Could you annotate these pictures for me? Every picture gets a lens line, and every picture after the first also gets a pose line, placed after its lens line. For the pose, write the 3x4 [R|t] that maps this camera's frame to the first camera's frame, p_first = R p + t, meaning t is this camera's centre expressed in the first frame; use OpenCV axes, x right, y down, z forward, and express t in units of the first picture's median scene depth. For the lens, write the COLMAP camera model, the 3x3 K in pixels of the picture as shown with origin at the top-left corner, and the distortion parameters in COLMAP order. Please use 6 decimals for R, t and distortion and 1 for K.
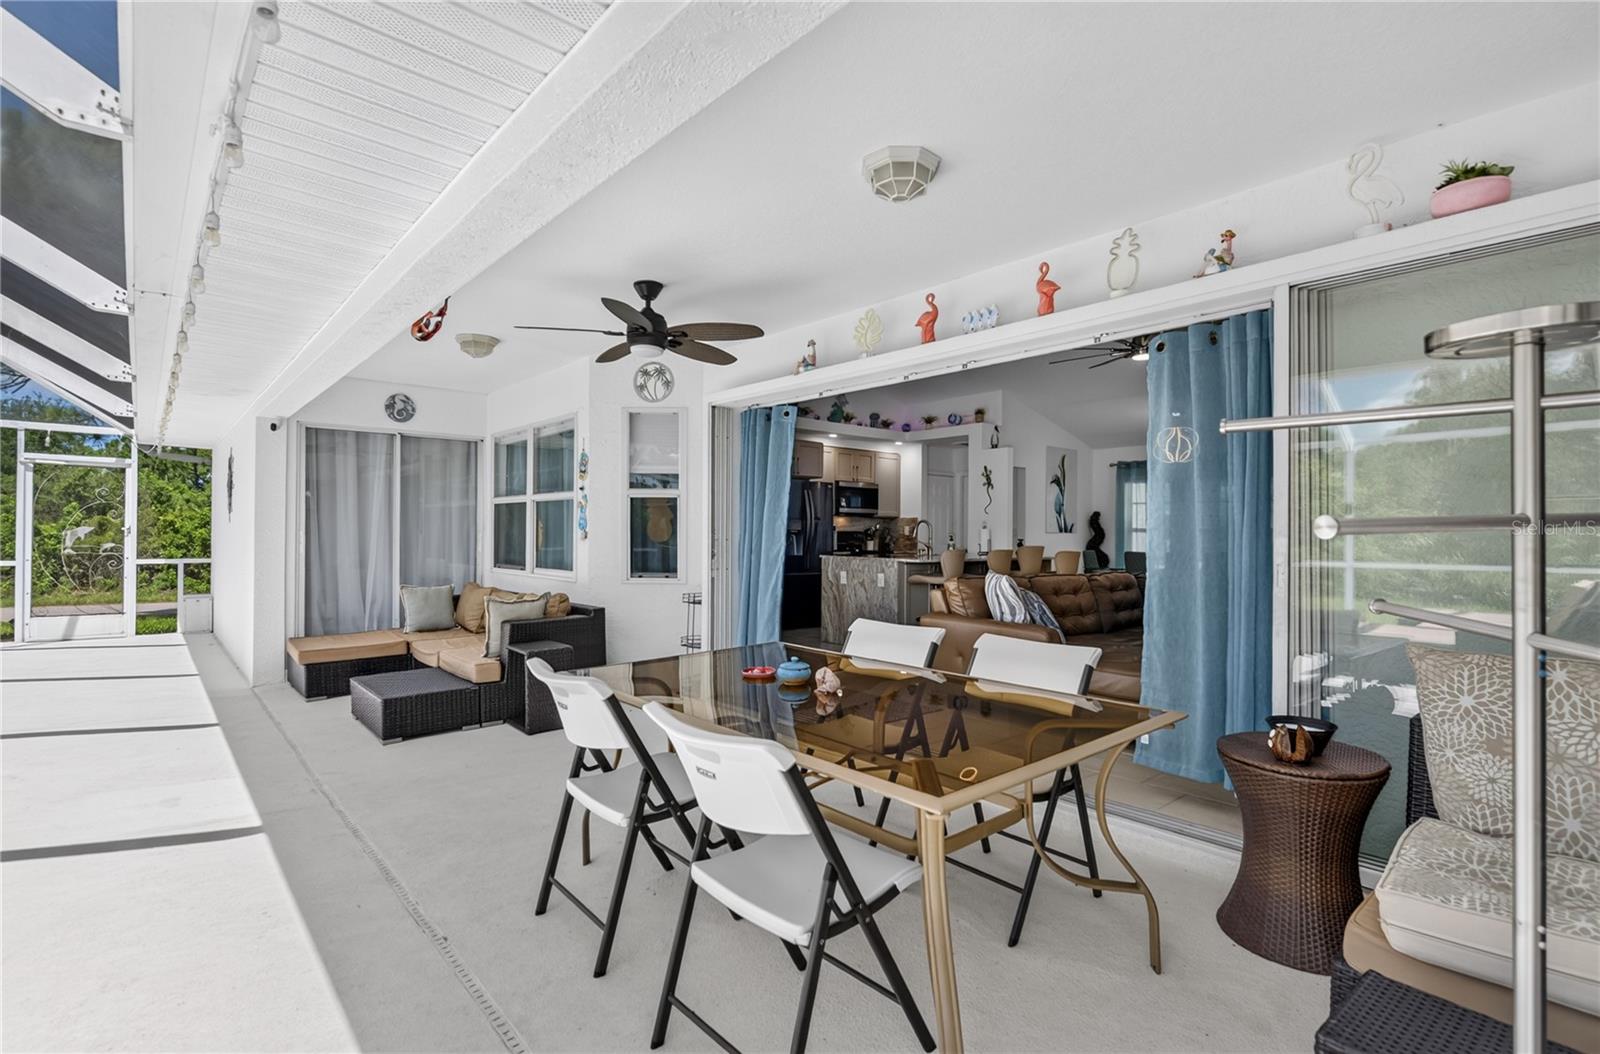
lens RADIAL K [[762.9, 0, 800.0], [0, 762.9, 527.0], [0, 0, 1]] dist [-0.001085, -0.000314]
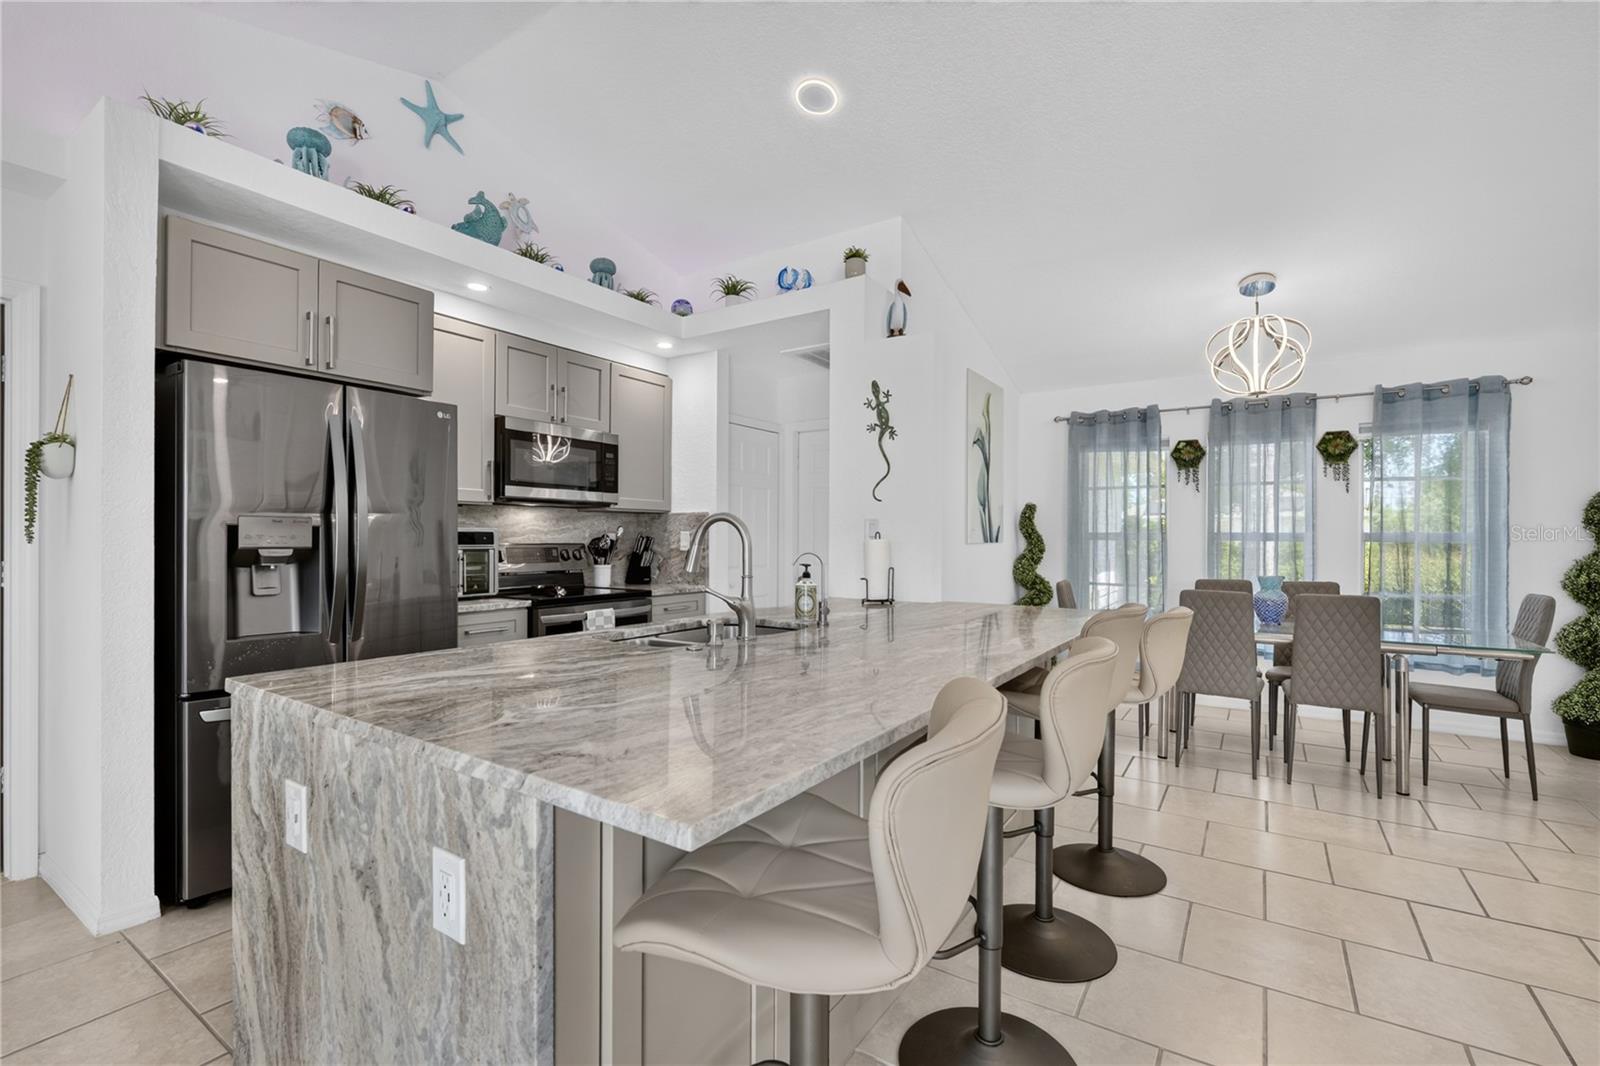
lens RADIAL K [[670.5, 0, 806.5], [0, 670.5, 529.8], [0, 0, 1]] dist [0.001669, -0.004866]
pose [[0.958240, -0.002651, 0.285954, 0.151601], [0.001941, 0.999994, 0.002766, -0.004645], [-0.285960, -0.002096, 0.958239, 0.944447]]
